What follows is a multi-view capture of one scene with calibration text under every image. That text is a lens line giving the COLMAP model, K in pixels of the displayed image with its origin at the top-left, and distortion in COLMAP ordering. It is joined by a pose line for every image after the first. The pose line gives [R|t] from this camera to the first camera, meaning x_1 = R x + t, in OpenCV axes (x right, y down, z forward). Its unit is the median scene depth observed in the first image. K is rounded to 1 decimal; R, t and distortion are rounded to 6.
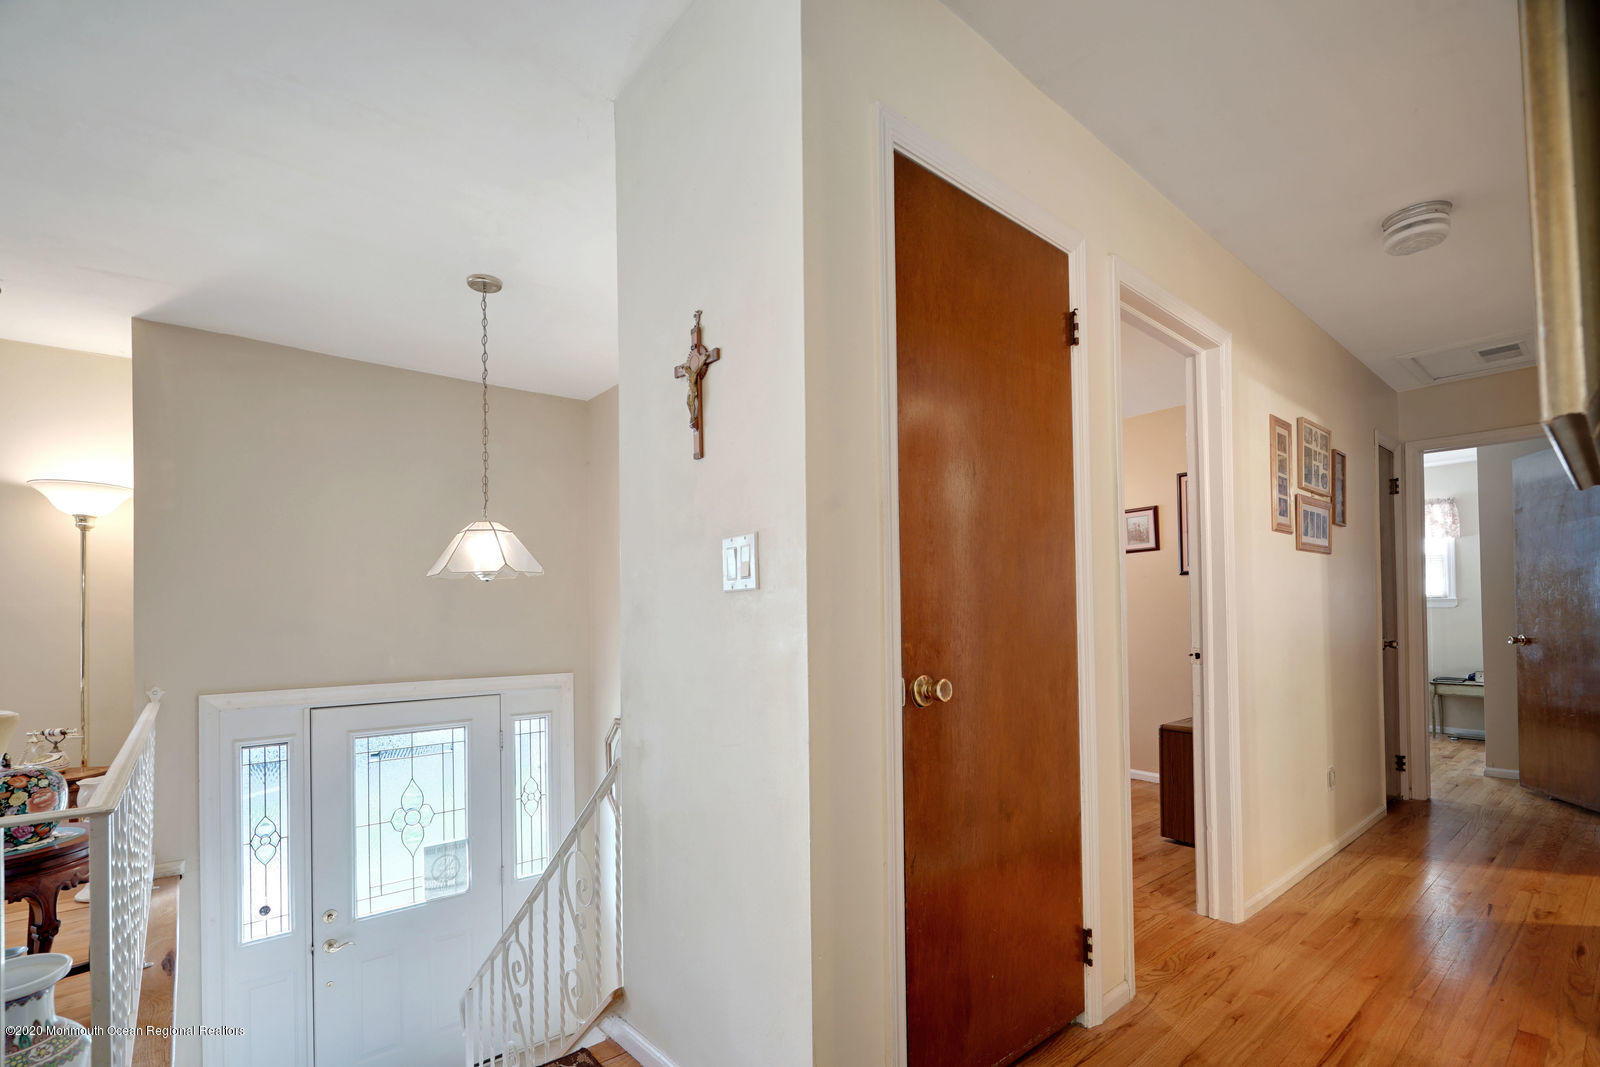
lens RADIAL K [[721.9, 0, 778.2], [0, 721.9, 604.9], [0, 0, 1]] dist [-0.001779, 0.001876]
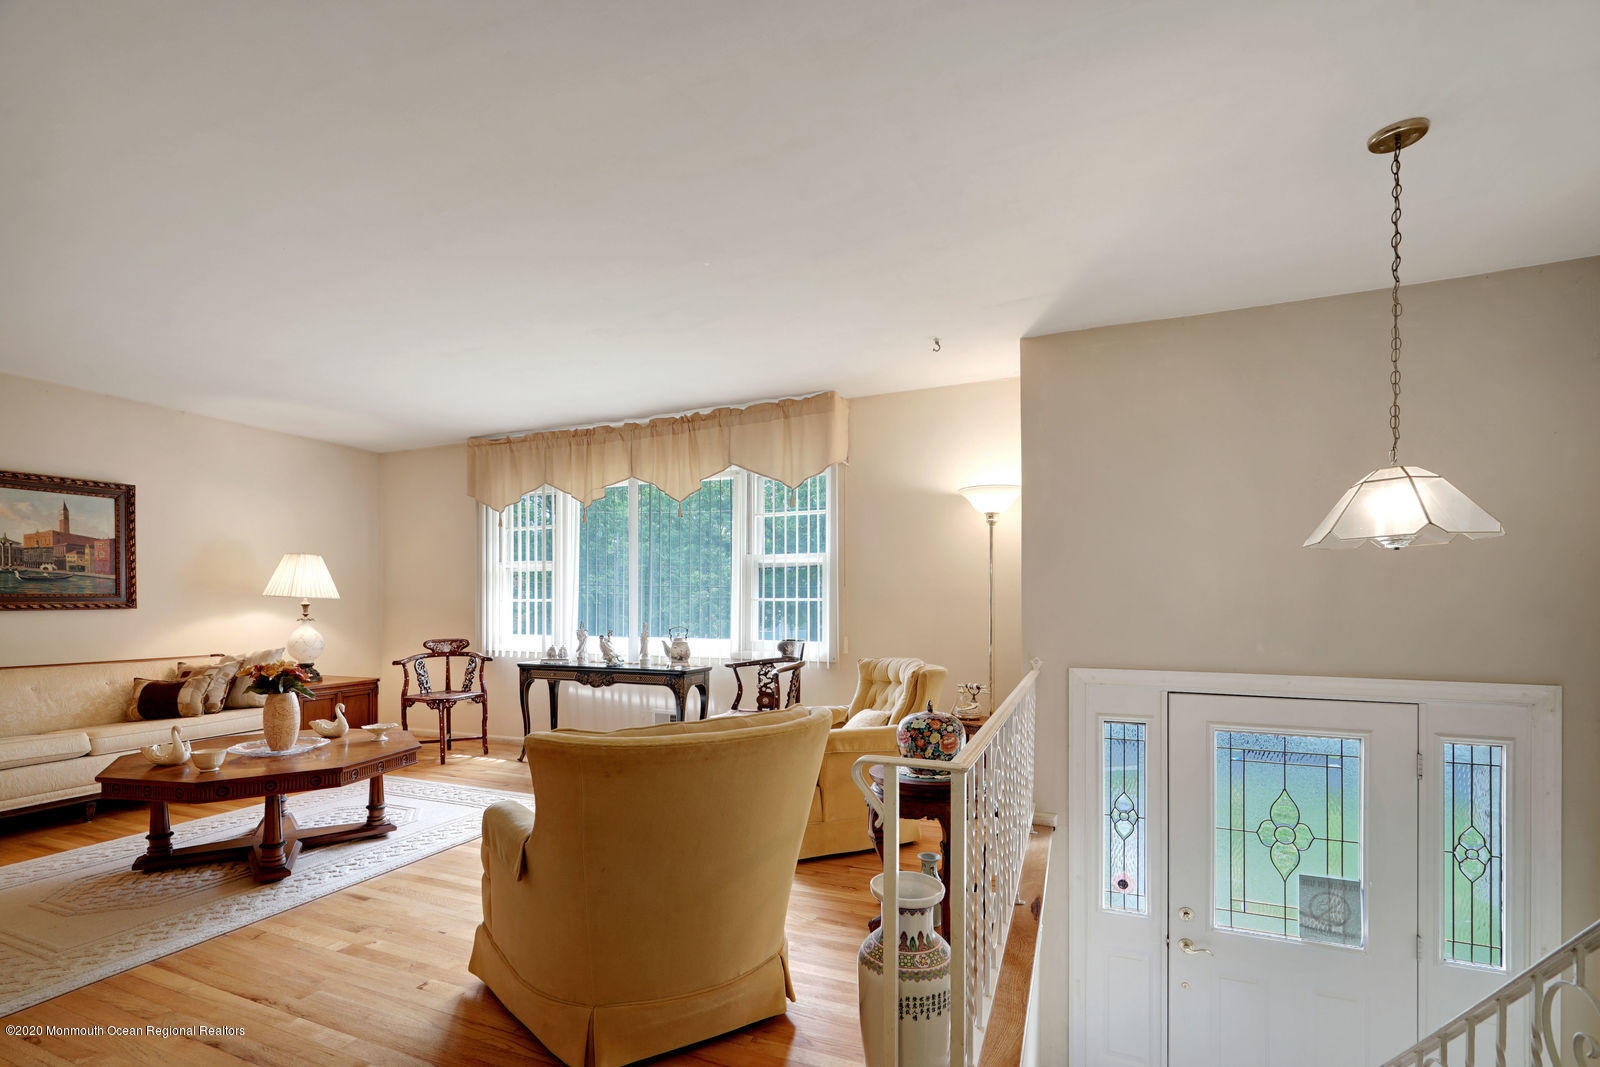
lens RADIAL K [[721.9, 0, 755.3], [0, 721.9, 605.1], [0, 0, 1]] dist [-0.001779, 0.001876]
pose [[0.442934, 0.015863, -0.896414, -0.035733], [0.007889, 0.999736, 0.021590, 0.003248], [0.896520, -0.016635, 0.442692, 0.095558]]
